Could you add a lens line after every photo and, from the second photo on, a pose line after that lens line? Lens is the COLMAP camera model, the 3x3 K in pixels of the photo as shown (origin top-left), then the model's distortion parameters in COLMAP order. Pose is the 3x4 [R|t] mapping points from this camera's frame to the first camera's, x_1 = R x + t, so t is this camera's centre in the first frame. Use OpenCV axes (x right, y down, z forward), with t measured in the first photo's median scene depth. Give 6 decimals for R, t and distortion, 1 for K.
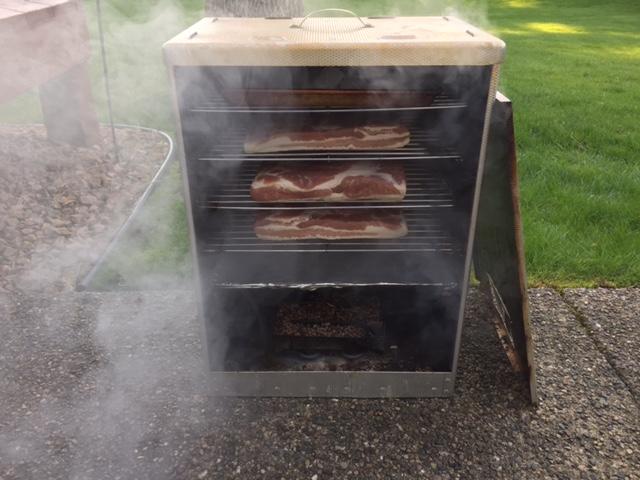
lens RADIAL K [[547.8, 0, 320.0], [0, 547.8, 240.0], [0, 0, 1]] dist [0.066241, -0.102151]
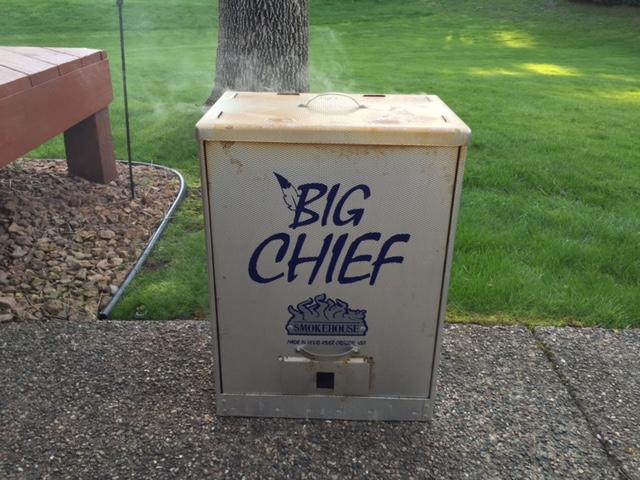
lens RADIAL K [[547.8, 0, 320.0], [0, 547.8, 240.0], [0, 0, 1]] dist [0.066241, -0.102151]
pose [[0.999743, 0.022467, 0.002895, -0.001564], [-0.022294, 0.998502, -0.049965, -0.027908], [-0.004013, 0.049888, 0.998747, -0.159354]]
